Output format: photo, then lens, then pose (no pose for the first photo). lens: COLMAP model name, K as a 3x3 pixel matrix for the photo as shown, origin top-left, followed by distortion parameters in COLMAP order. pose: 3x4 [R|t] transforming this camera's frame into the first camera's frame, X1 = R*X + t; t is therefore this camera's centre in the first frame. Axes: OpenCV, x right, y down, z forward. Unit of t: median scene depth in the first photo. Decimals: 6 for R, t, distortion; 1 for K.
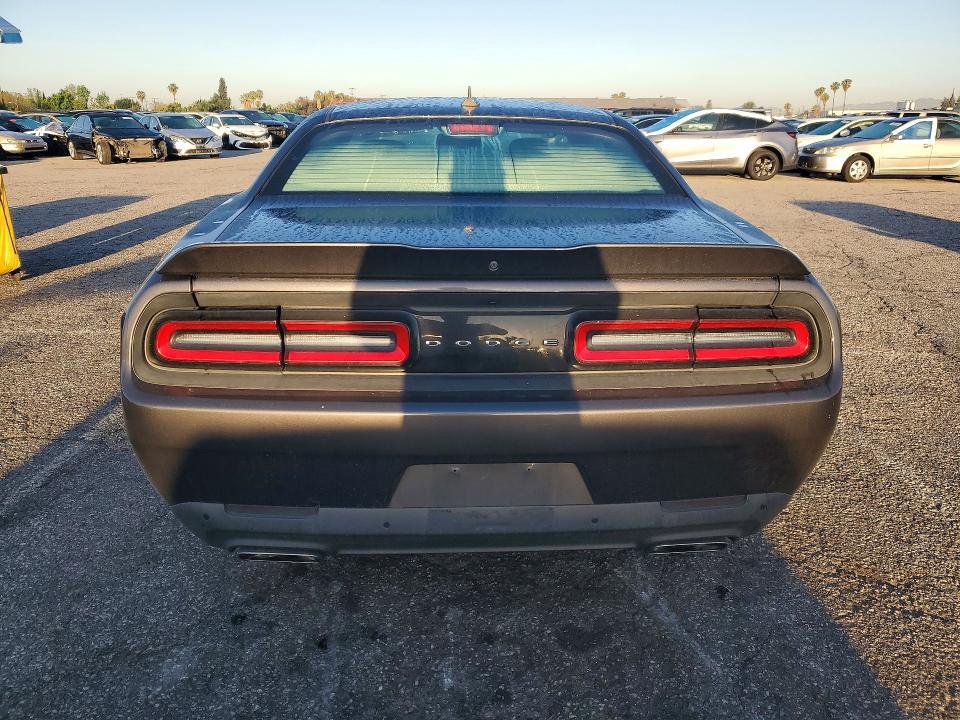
lens RADIAL K [[754.5, 0, 478.7], [0, 754.5, 356.9], [0, 0, 1]] dist [0.006930, 0.023745]
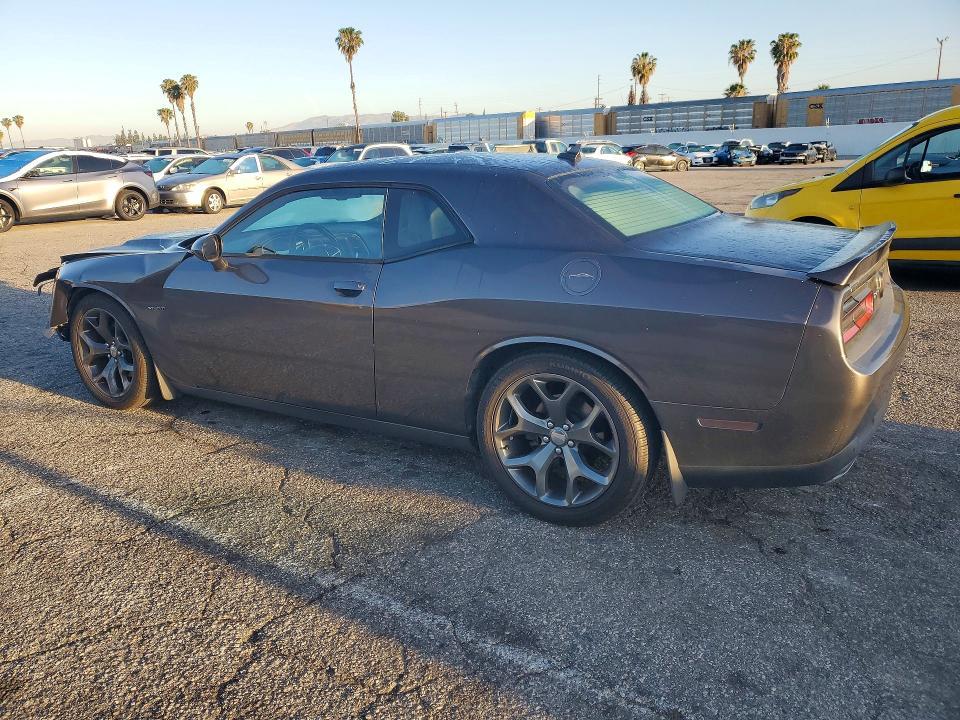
lens RADIAL K [[754.5, 0, 479.2], [0, 754.5, 360.3], [0, 0, 1]] dist [0.006930, 0.023745]
pose [[0.574043, -0.247863, 0.780409, -0.187557], [0.278501, 0.955364, 0.098574, -0.029184], [-0.770008, 0.160759, 0.617450, 0.065007]]
